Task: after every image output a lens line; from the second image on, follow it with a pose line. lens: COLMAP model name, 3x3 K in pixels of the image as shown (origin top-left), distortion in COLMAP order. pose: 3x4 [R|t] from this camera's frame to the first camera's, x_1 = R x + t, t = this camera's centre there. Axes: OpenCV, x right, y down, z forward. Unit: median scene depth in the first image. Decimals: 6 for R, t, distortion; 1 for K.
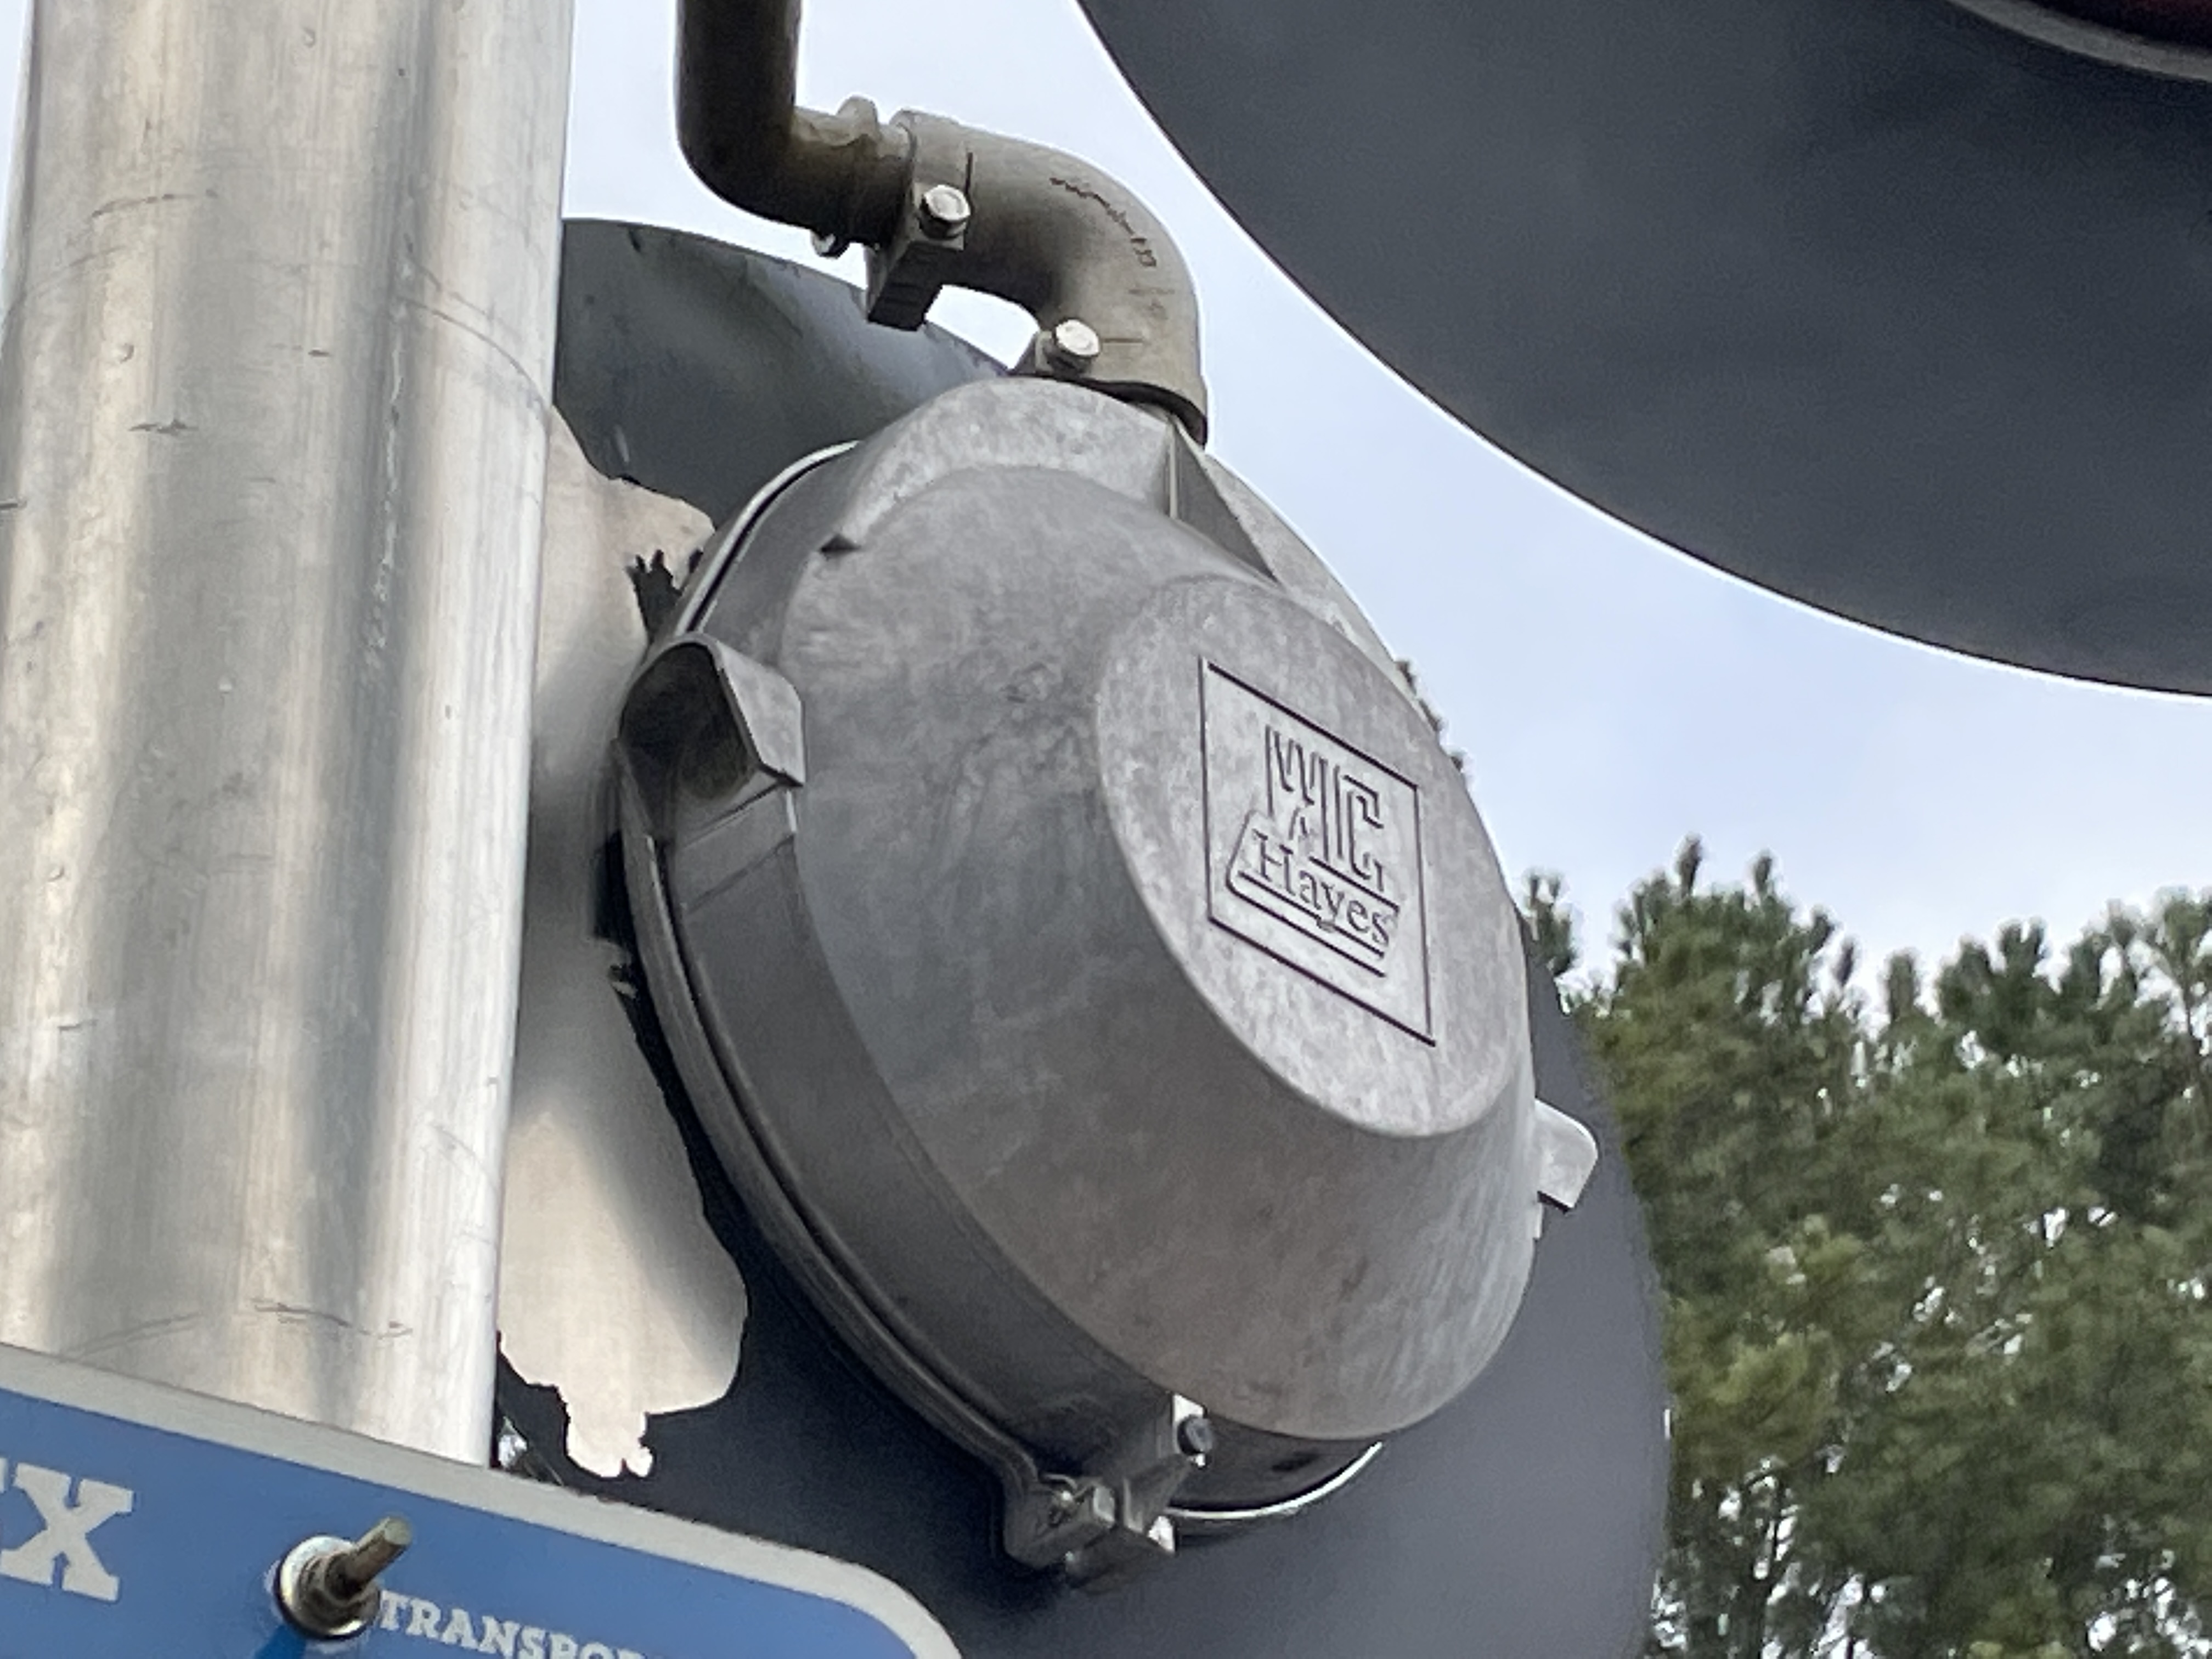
lens RADIAL K [[7196.6, 0, 1106.1], [0, 7196.6, 816.5], [0, 0, 1]] dist [0.094148, 0.000000]
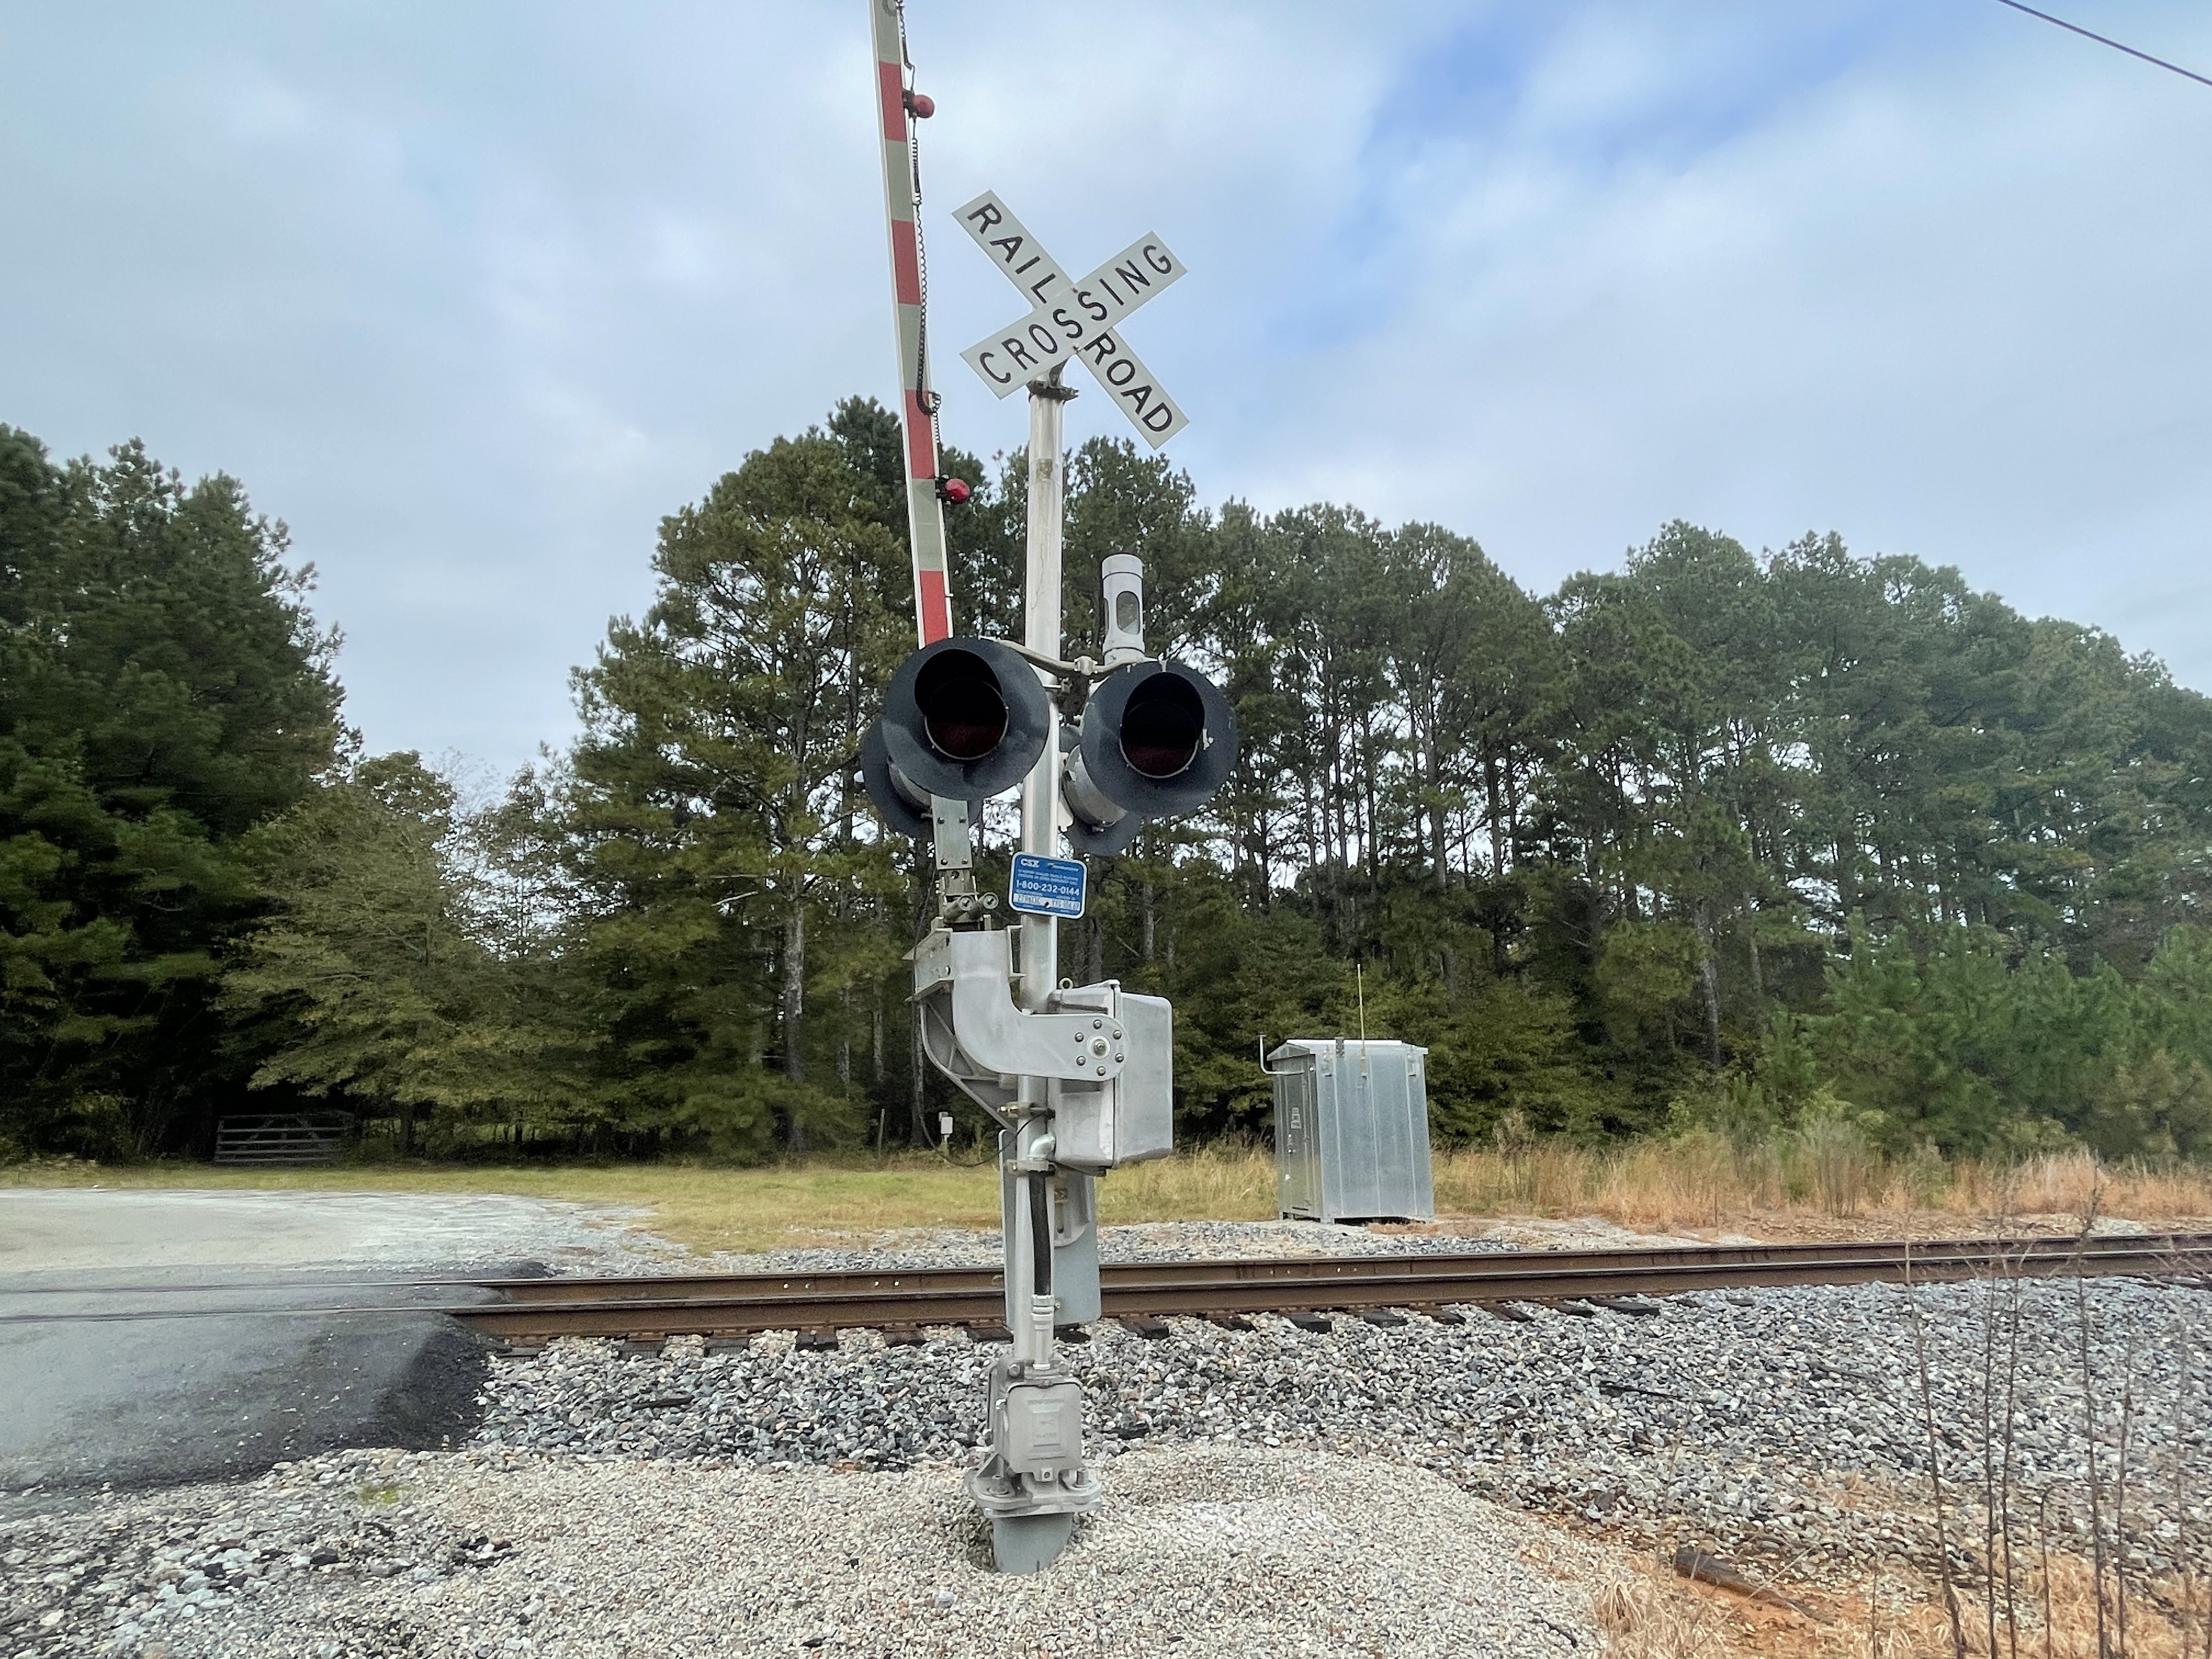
lens RADIAL K [[1203.2, 0, 1110.7], [0, 1203.2, 828.5], [0, 0, 1]] dist [0.000587, -0.001808]
pose [[0.999445, -0.017908, -0.028102, 0.091272], [0.025098, 0.959291, 0.281302, -0.575777], [0.021921, -0.281851, 0.959208, -1.297203]]
